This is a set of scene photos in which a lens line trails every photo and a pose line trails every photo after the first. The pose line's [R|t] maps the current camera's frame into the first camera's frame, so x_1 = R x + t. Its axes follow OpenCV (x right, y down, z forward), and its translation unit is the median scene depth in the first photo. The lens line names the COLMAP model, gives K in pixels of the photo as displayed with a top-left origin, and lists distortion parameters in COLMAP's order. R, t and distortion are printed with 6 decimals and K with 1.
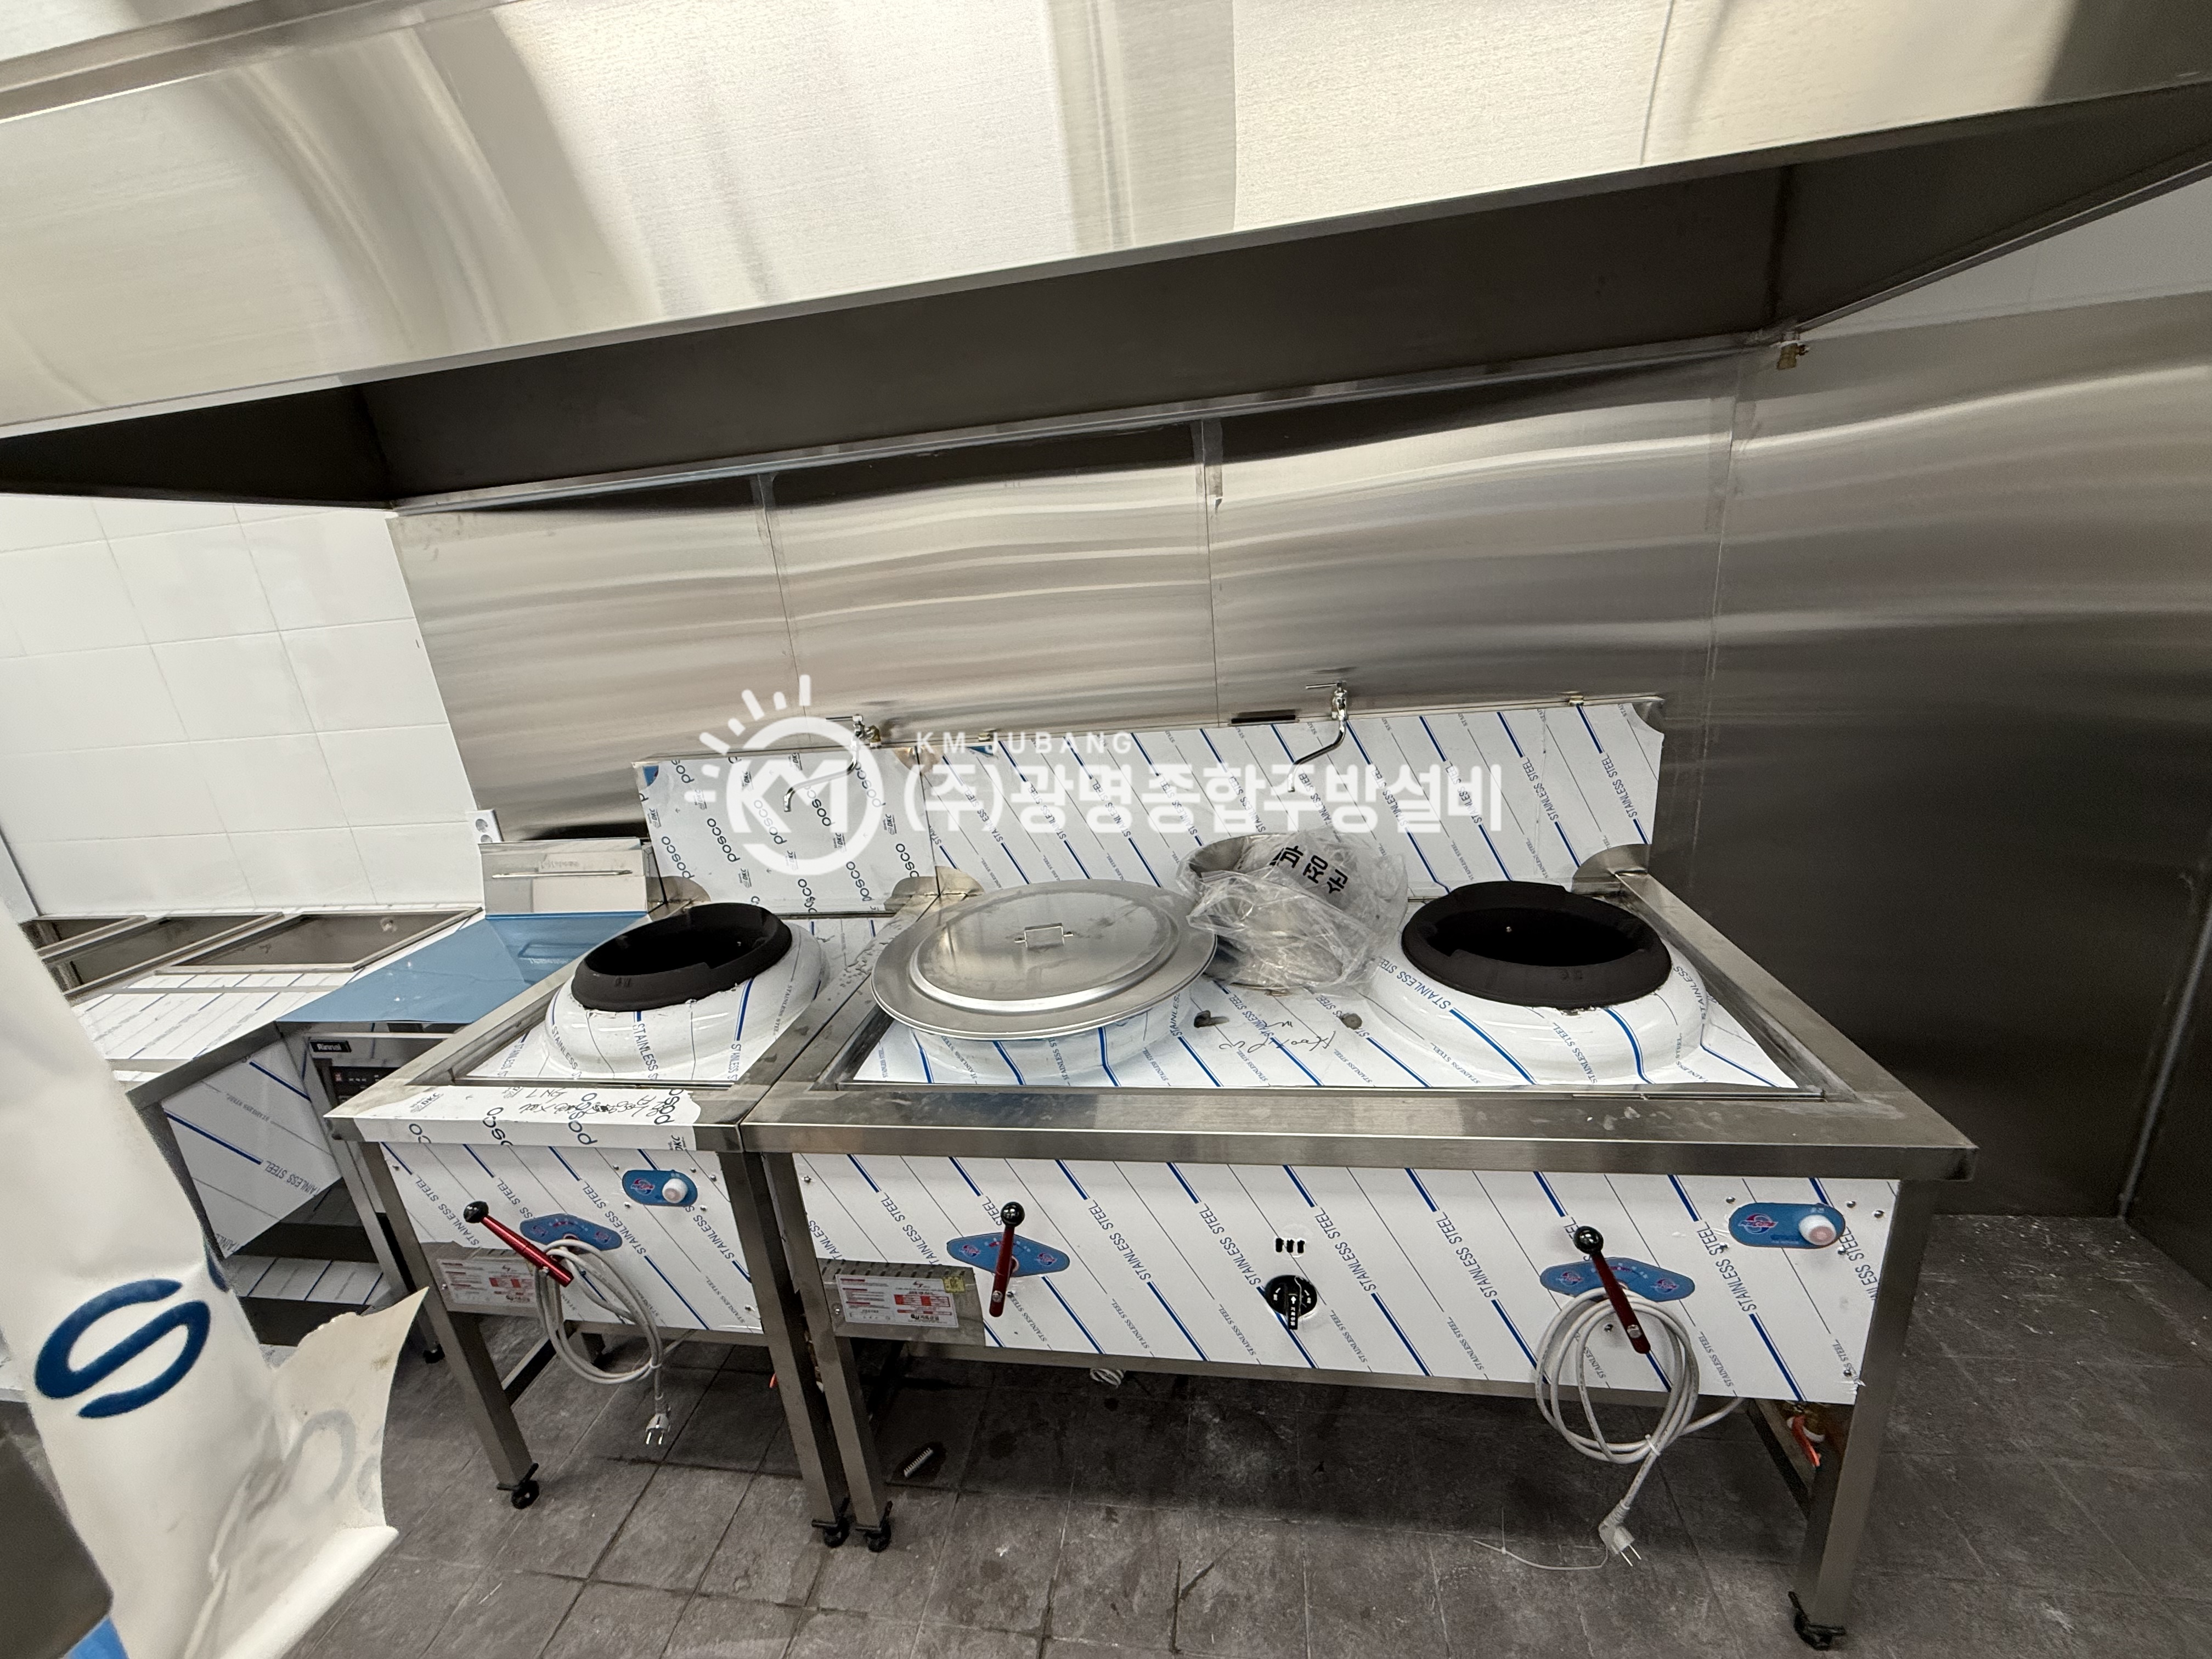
lens RADIAL K [[878.2, 0, 1101.9], [0, 878.2, 830.9], [0, 0, 1]] dist [-0.001019, 0.001830]
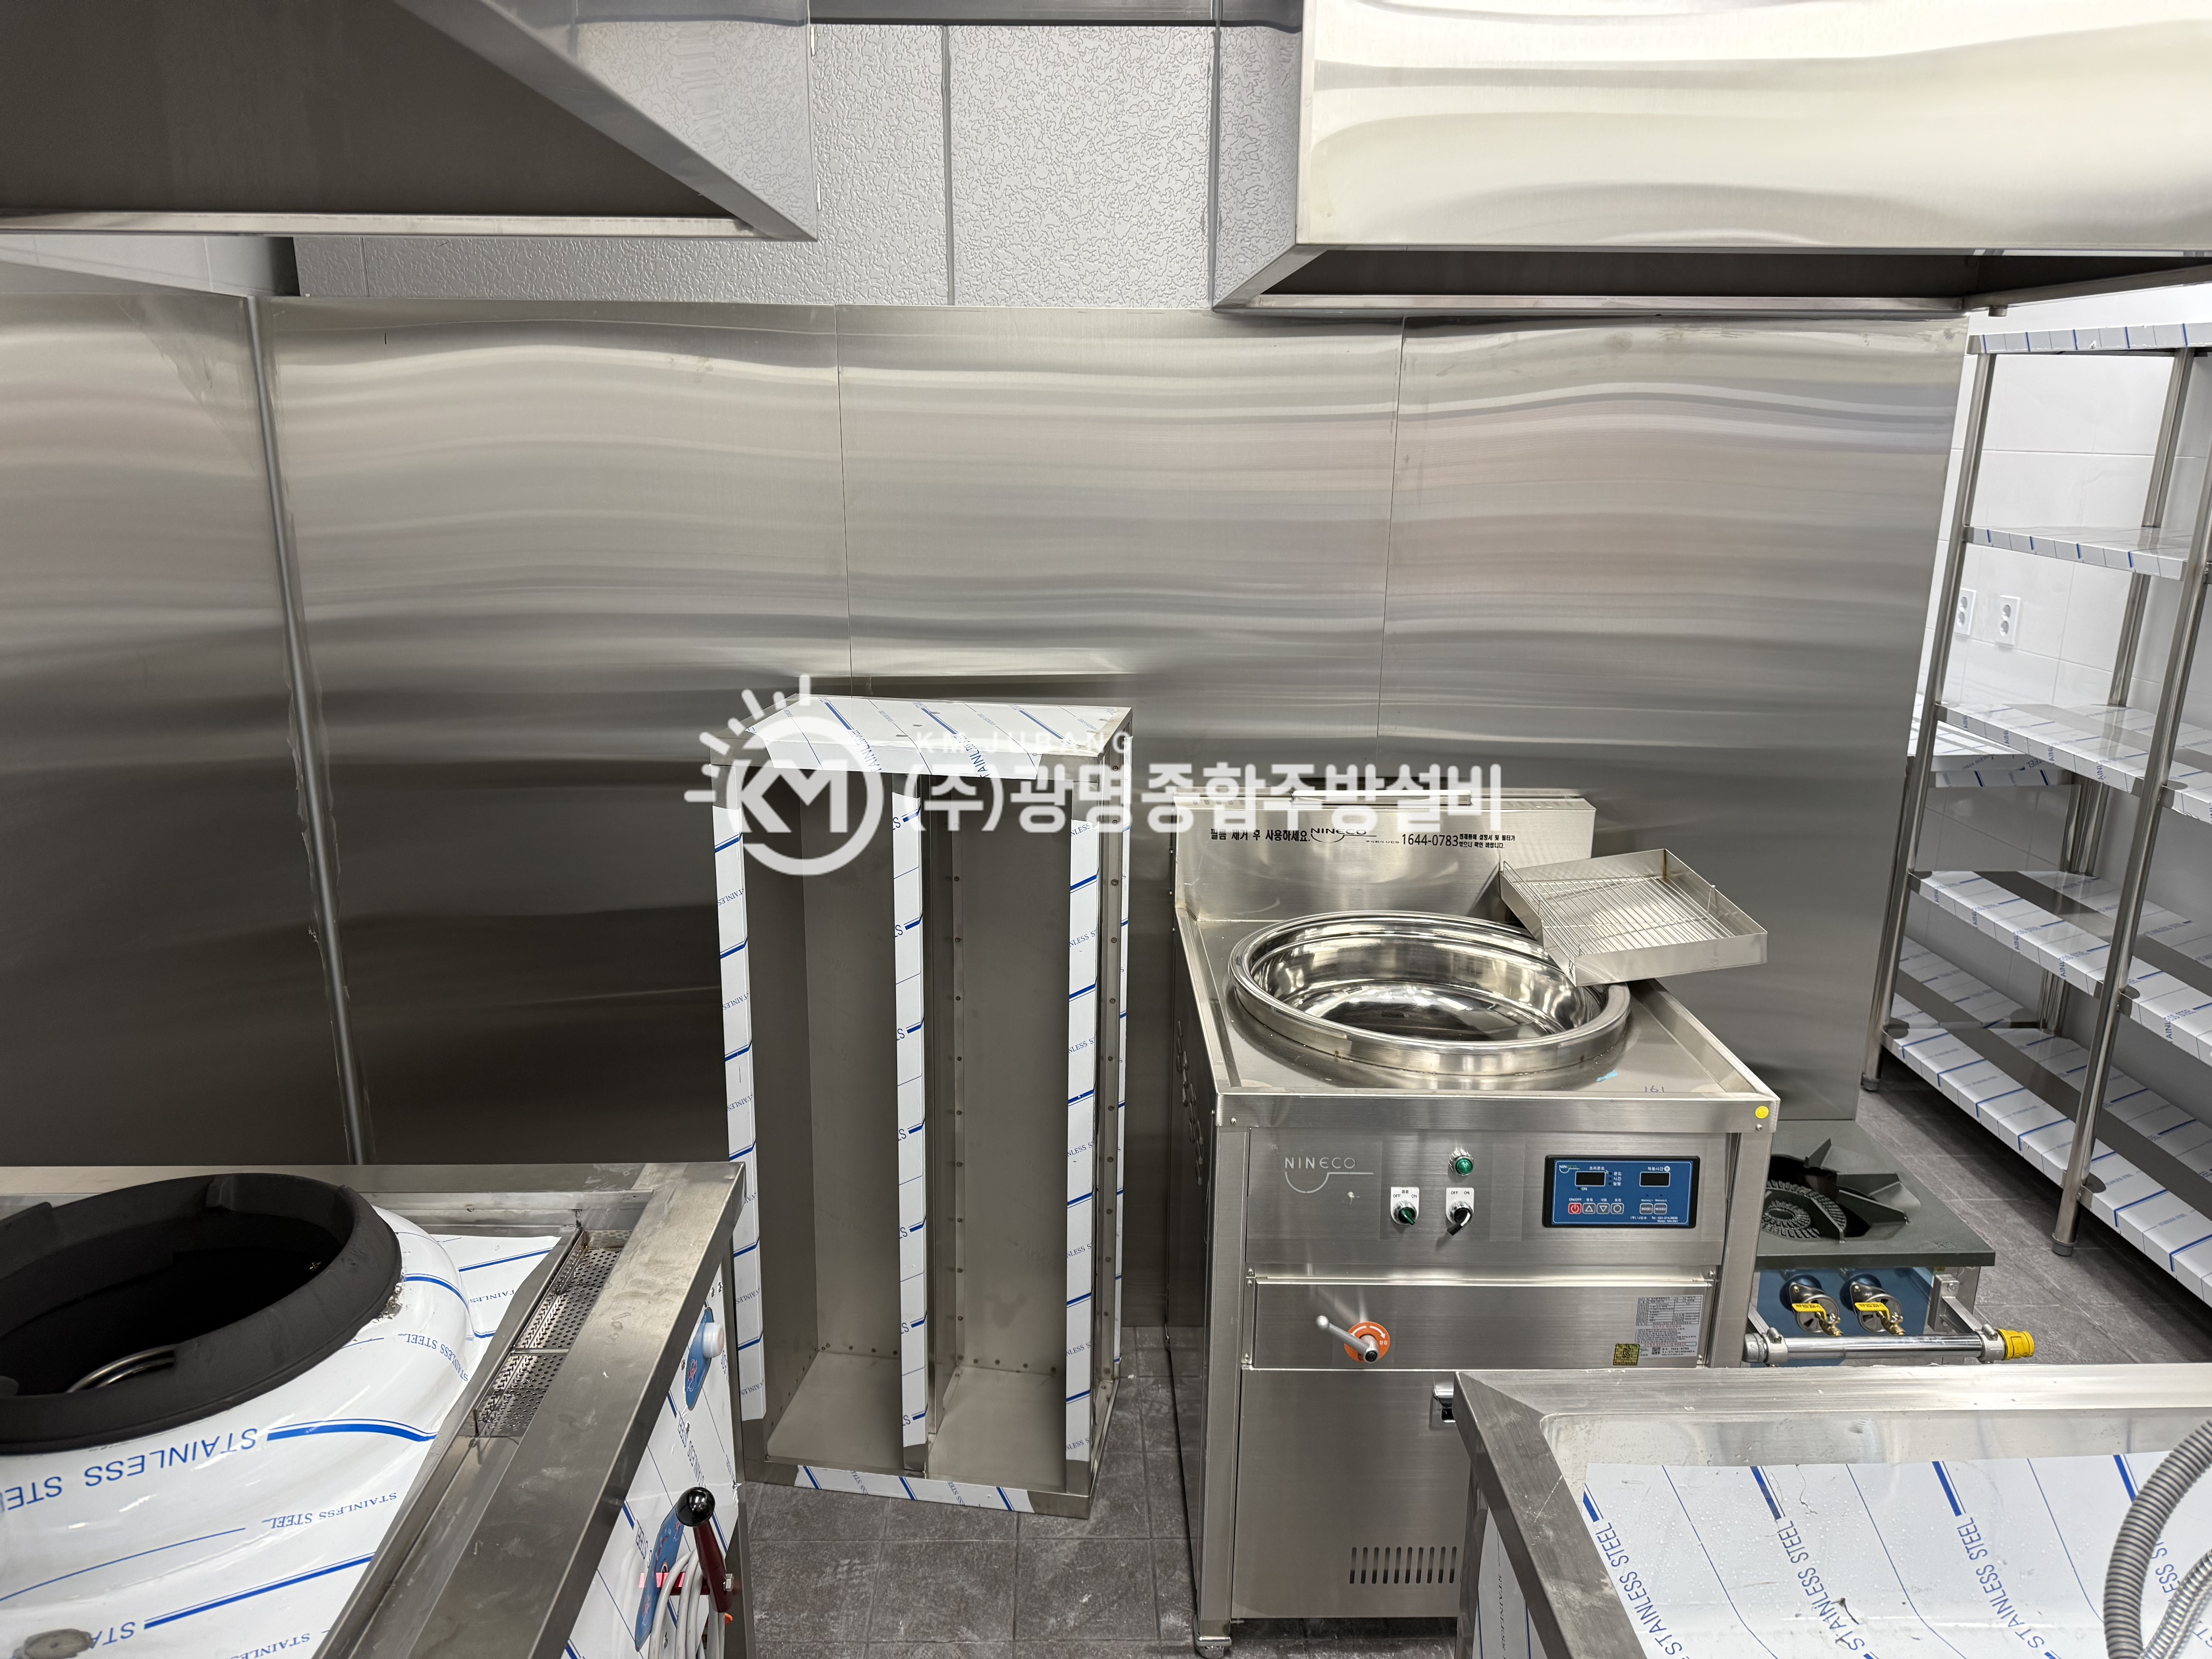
lens RADIAL K [[1551.6, 0, 1115.3], [0, 1551.6, 842.3], [0, 0, 1]] dist [0.047241, -0.061829]
pose [[-0.177216, -0.178830, 0.967788, -0.608422], [0.307541, 0.924046, 0.227062, -0.205532], [-0.934887, 0.337874, -0.108759, 0.596616]]
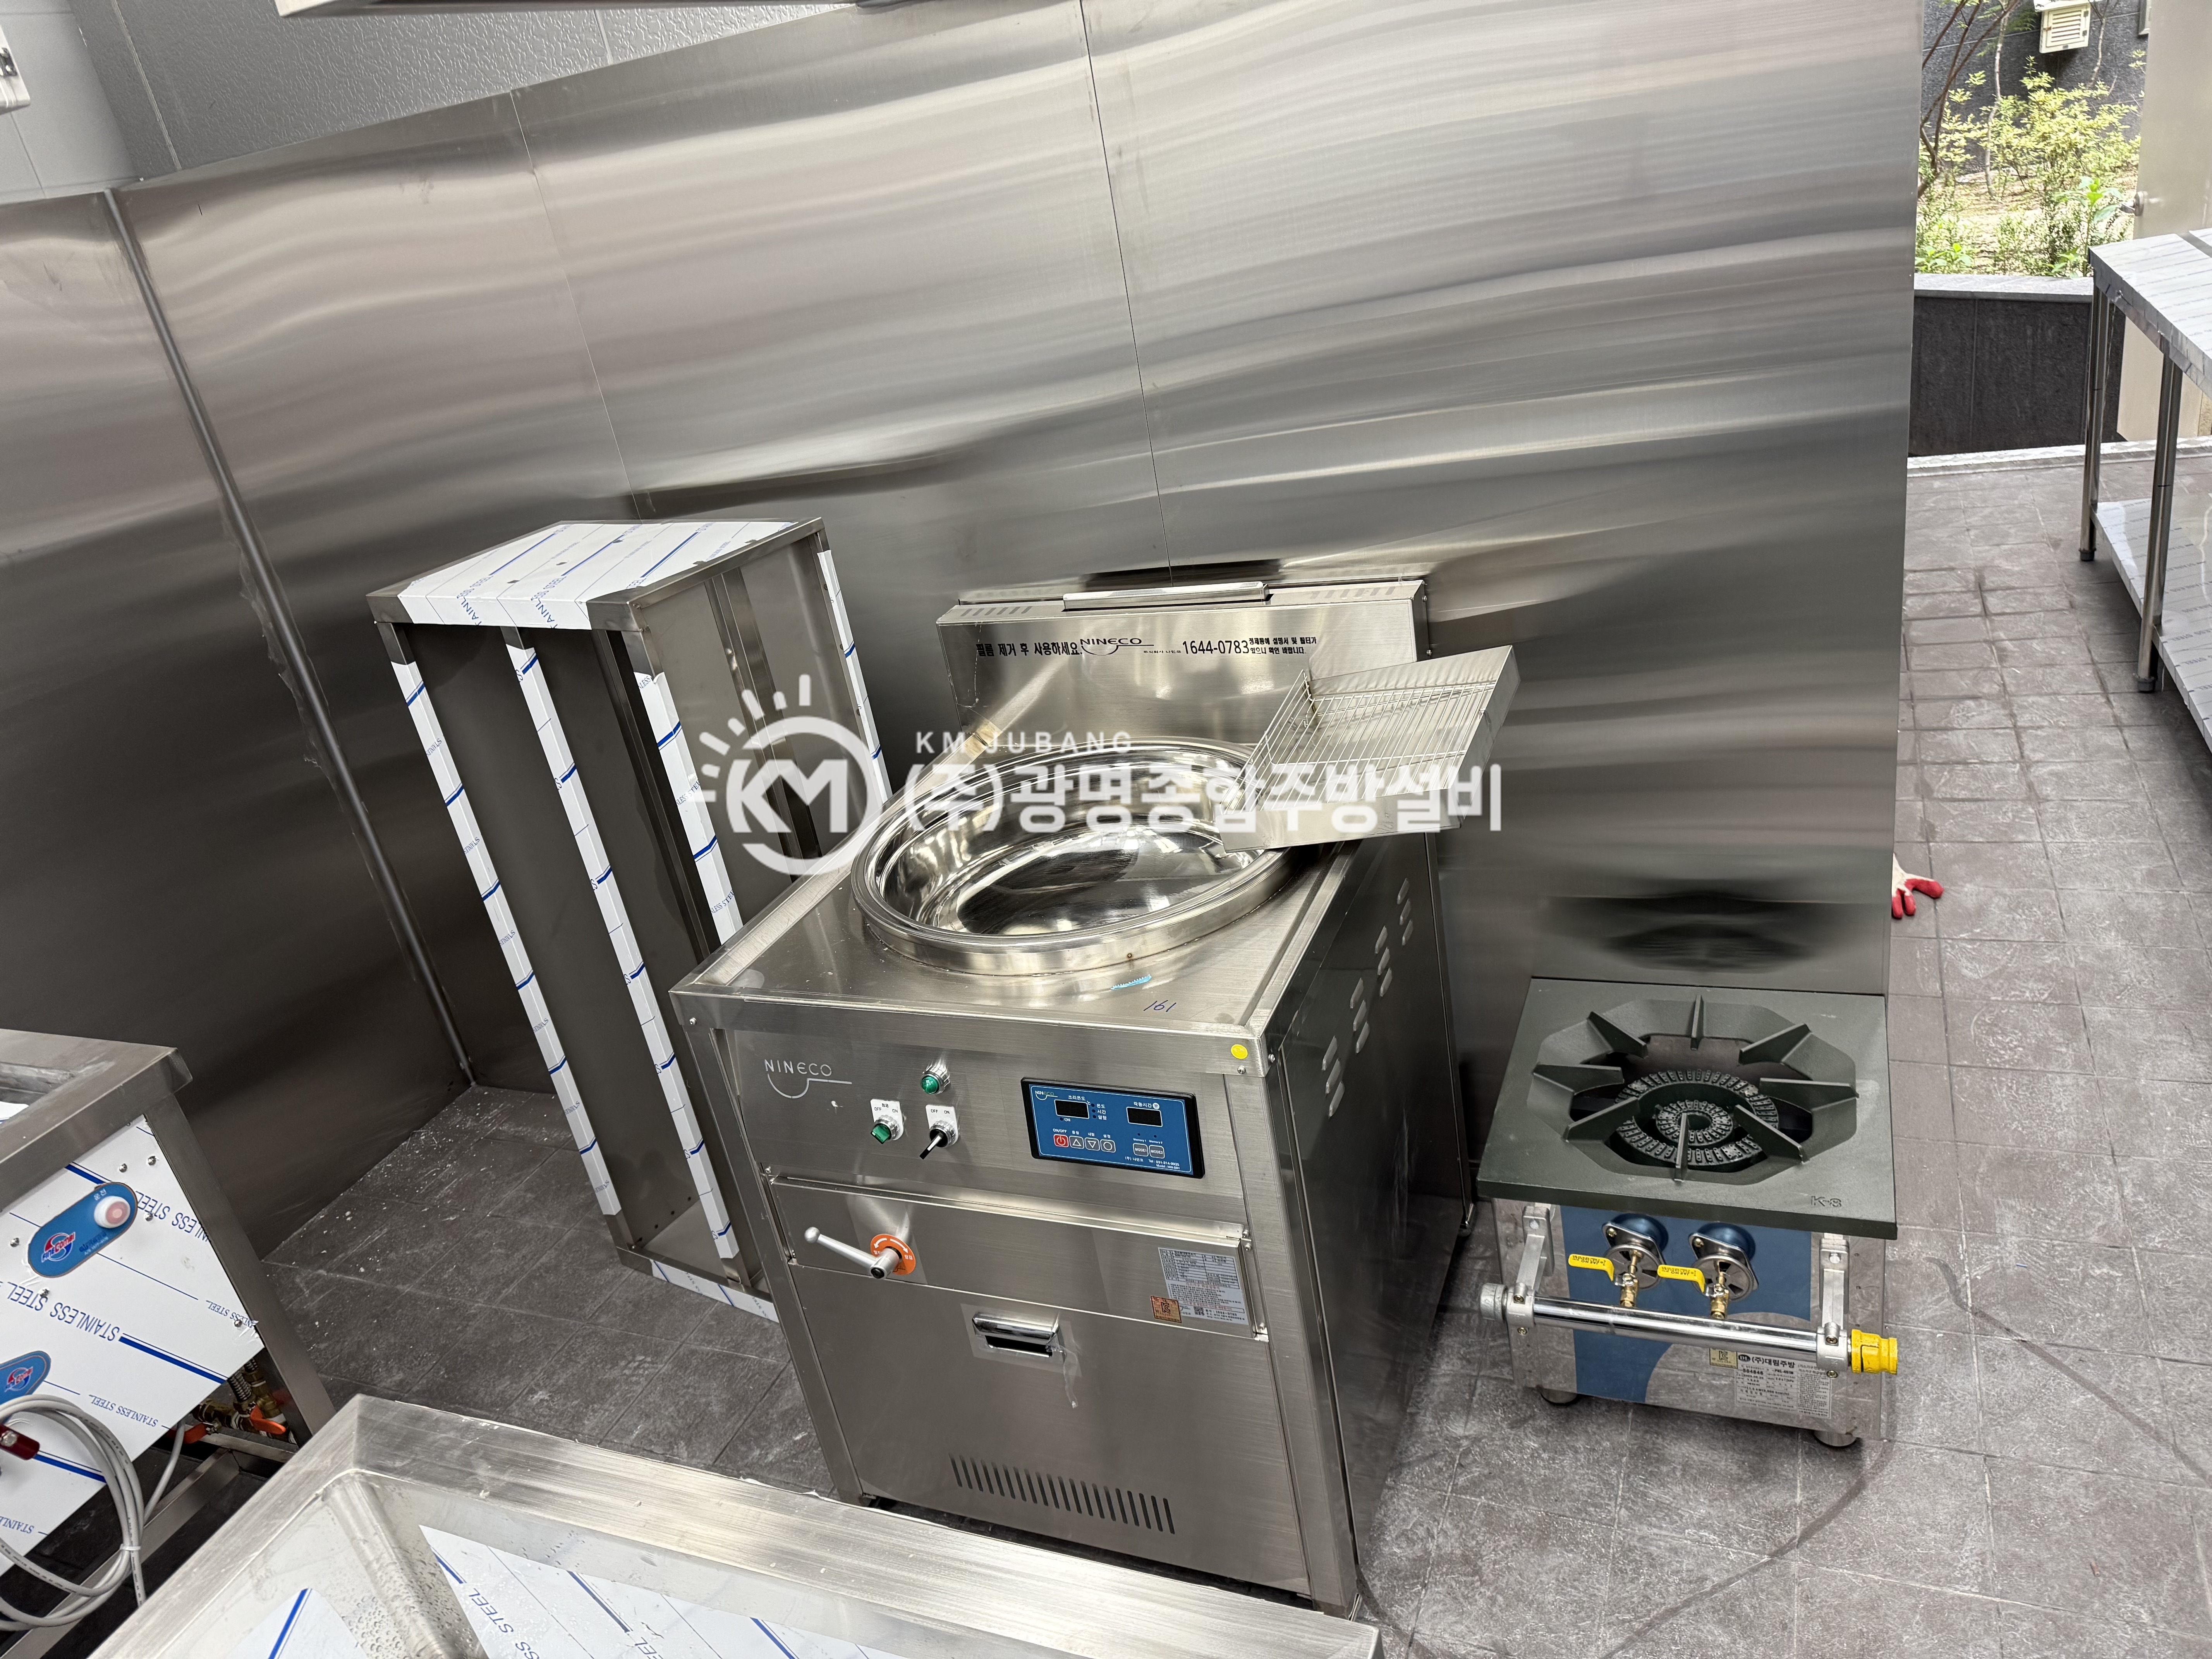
lens RADIAL K [[1551.6, 0, 1115.3], [0, 1551.6, 842.3], [0, 0, 1]] dist [0.047241, -0.061829]
pose [[0.245151, -0.360323, 0.900038, -0.254256], [0.432955, 0.871339, 0.230906, 0.186138], [-0.867439, 0.333069, 0.369613, -0.622502]]
